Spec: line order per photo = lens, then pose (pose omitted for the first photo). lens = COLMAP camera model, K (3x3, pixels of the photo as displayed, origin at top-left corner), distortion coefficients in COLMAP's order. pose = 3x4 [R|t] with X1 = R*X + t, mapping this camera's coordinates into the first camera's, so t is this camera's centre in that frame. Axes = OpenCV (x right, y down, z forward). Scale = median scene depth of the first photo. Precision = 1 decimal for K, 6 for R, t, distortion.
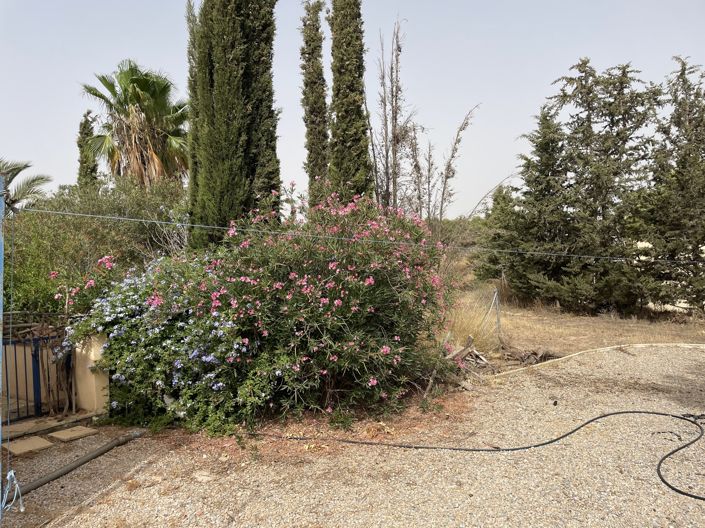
lens RADIAL K [[526.0, 0, 350.8], [0, 526.0, 268.1], [0, 0, 1]] dist [0.047613, -0.065341]
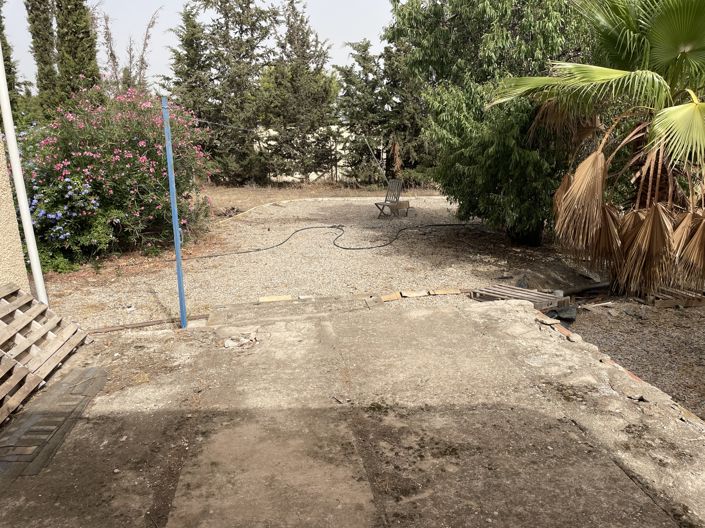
lens RADIAL K [[526.0, 0, 352.1], [0, 526.0, 261.8], [0, 0, 1]] dist [0.047613, -0.065341]
pose [[0.742714, -0.136780, 0.655490, -0.225127], [0.002168, 0.979401, 0.201914, 0.007704], [-0.669605, -0.148544, 0.727711, -0.174369]]
